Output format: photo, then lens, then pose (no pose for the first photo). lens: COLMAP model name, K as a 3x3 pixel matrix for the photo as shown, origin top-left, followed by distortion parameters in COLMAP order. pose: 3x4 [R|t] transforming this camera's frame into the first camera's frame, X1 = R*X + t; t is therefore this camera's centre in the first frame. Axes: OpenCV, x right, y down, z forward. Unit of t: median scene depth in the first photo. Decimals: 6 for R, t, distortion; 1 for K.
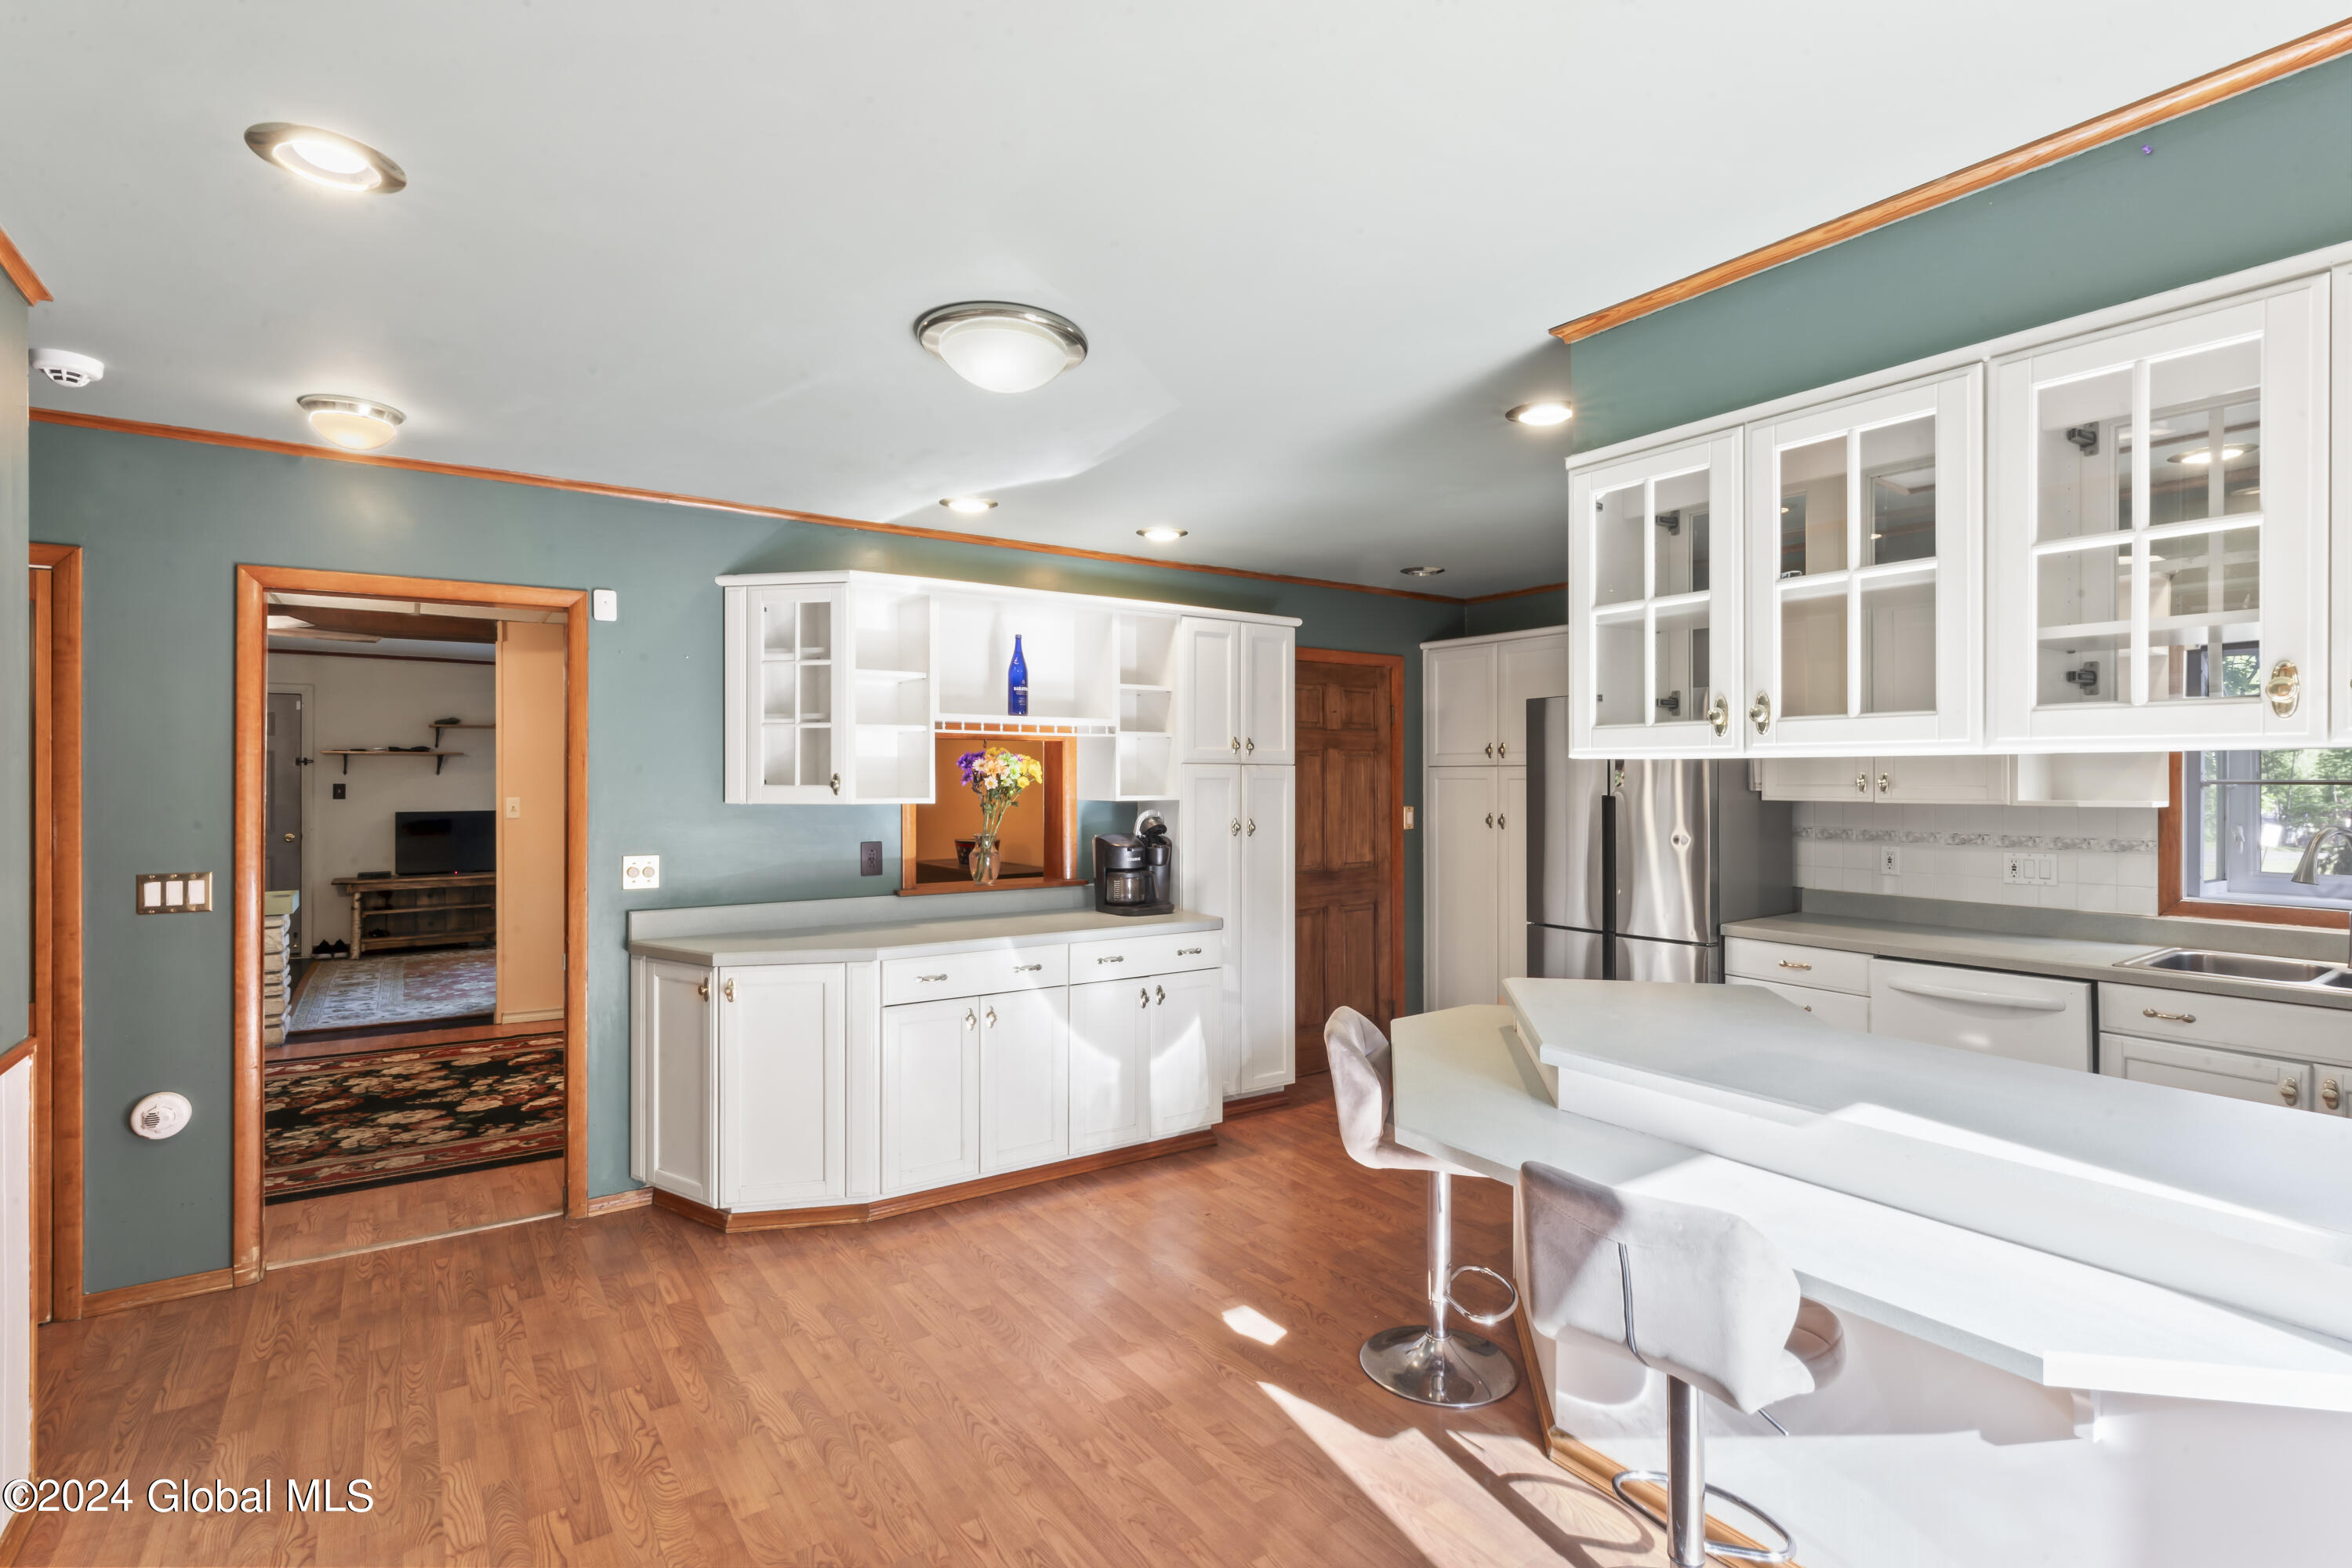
lens RADIAL K [[1141.4, 0, 1167.9], [0, 1141.4, 776.7], [0, 0, 1]] dist [0.000503, 0.000138]
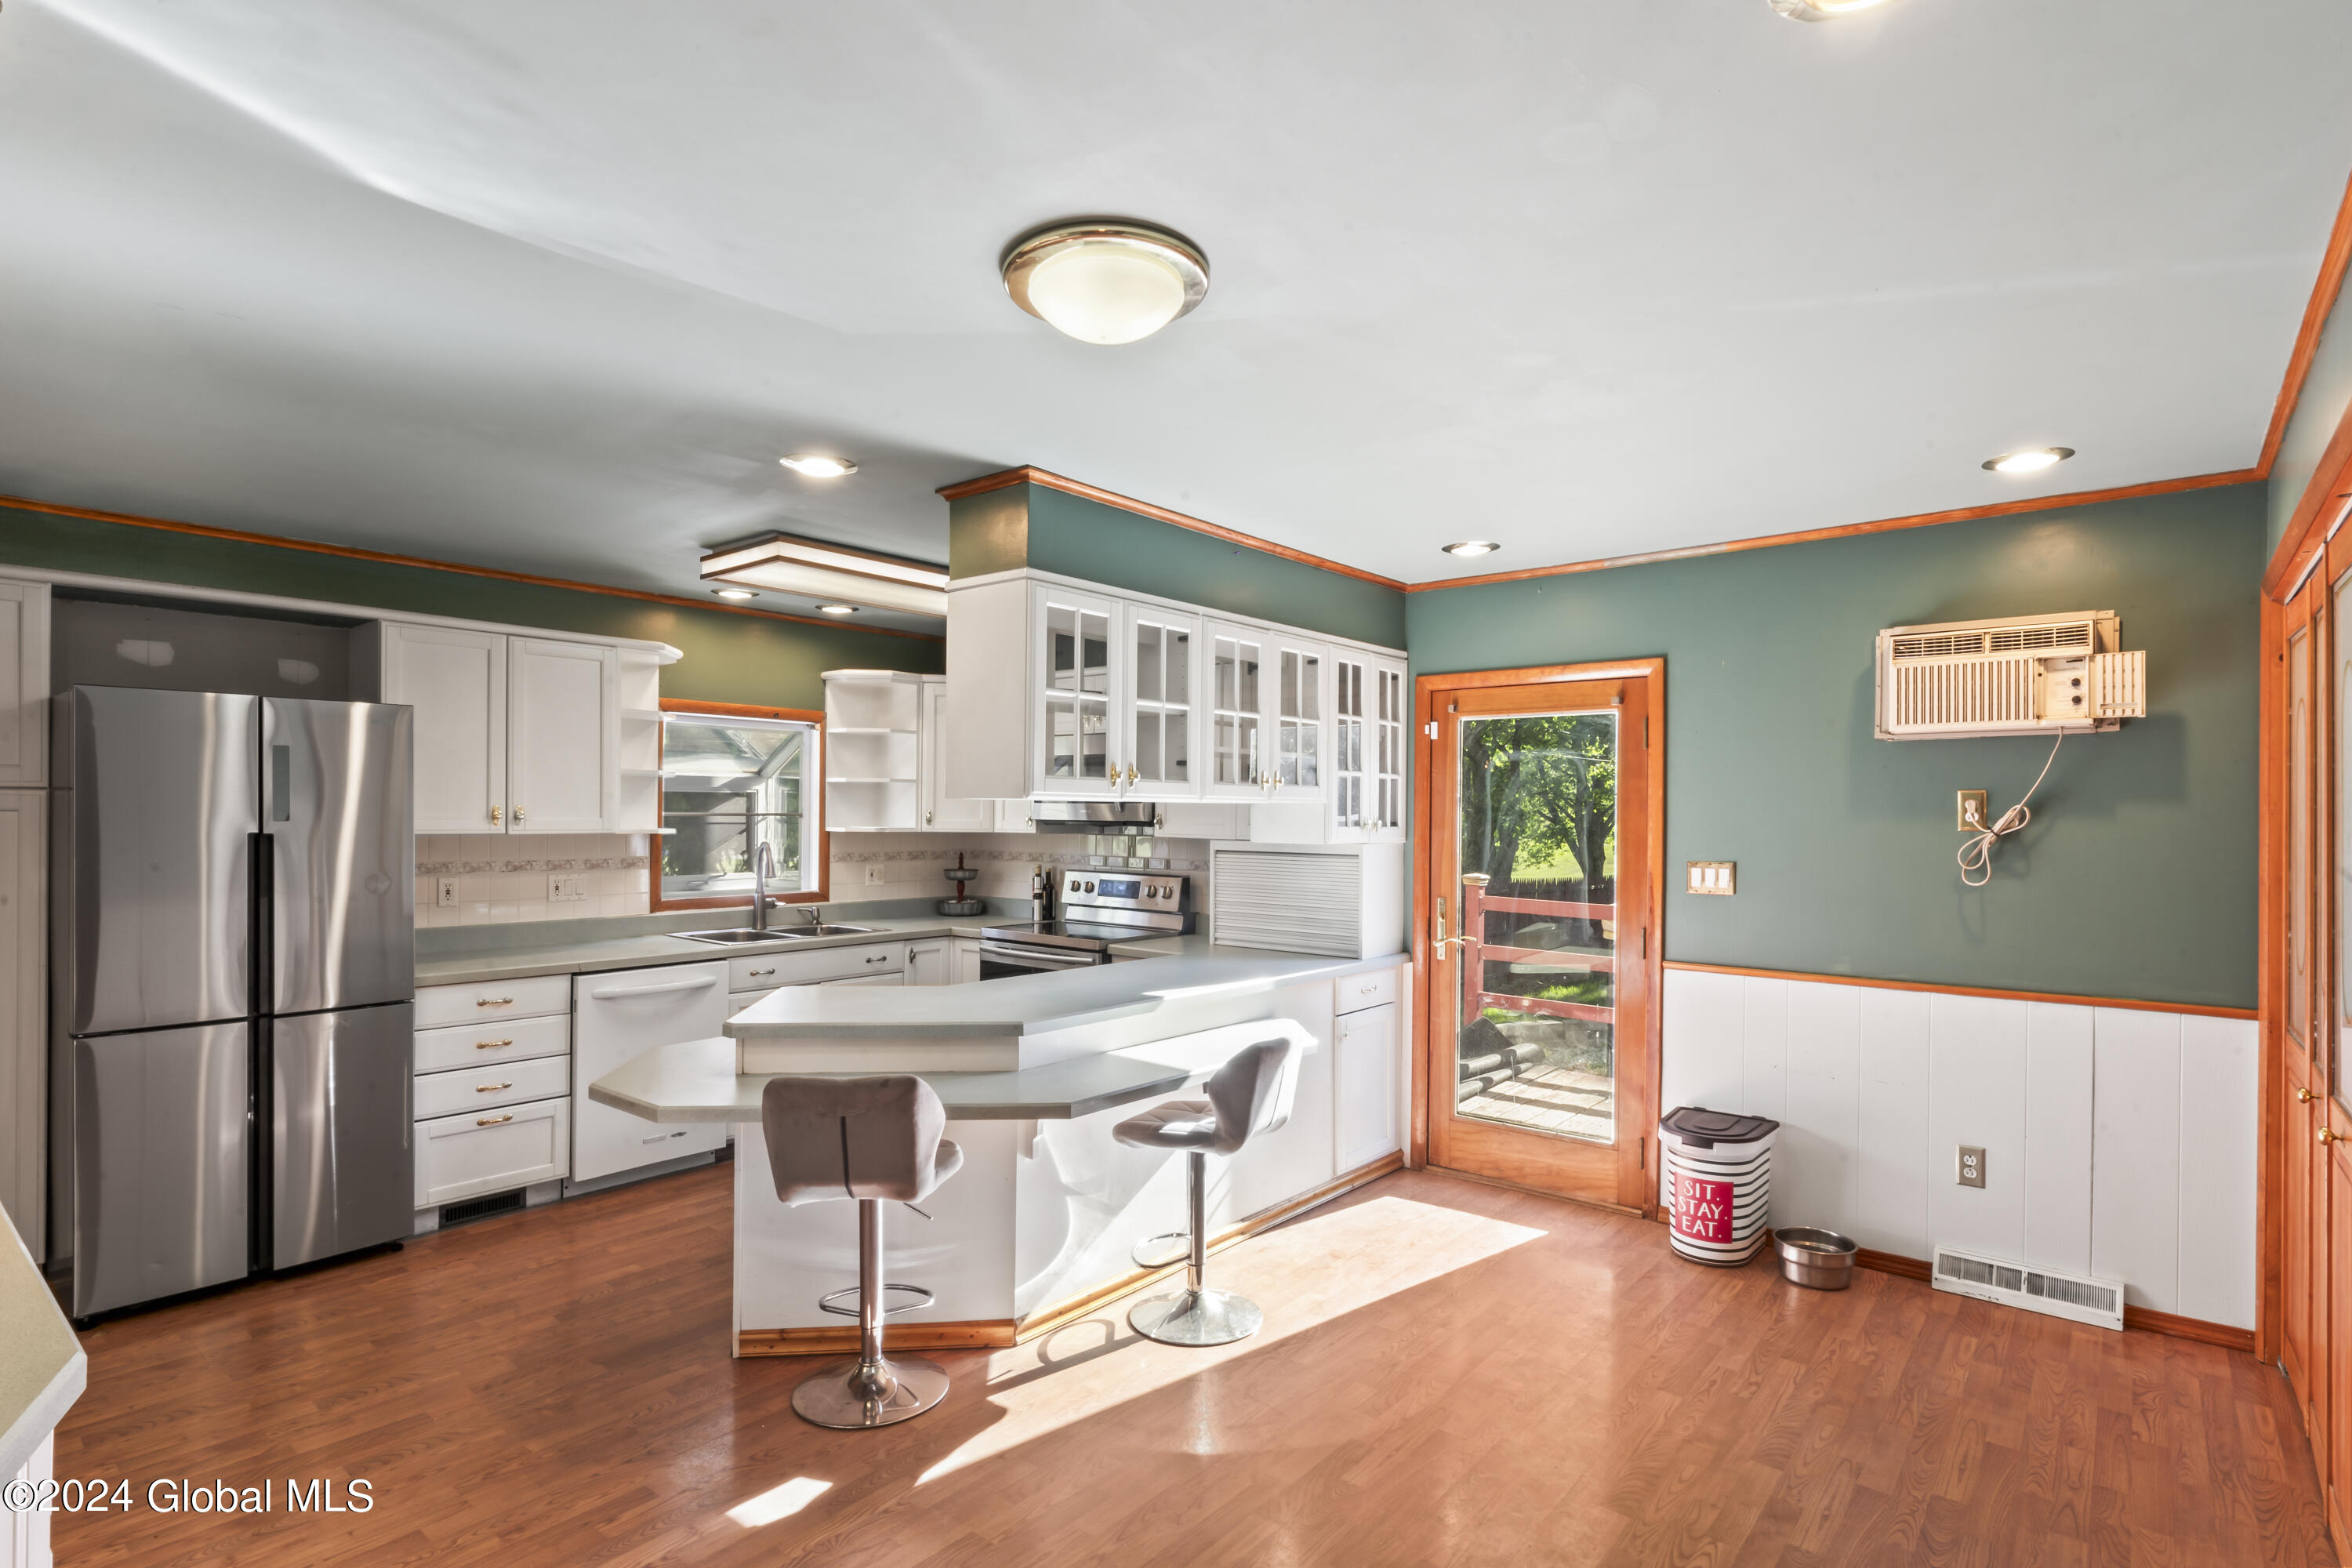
lens RADIAL K [[1141.4, 0, 1179.5], [0, 1141.4, 816.5], [0, 0, 1]] dist [0.000503, 0.000138]
pose [[-0.273866, -0.003062, 0.961763, -0.853148], [-0.006478, 0.999978, 0.001340, 0.000883], [-0.961746, -0.005863, -0.273880, 1.062678]]
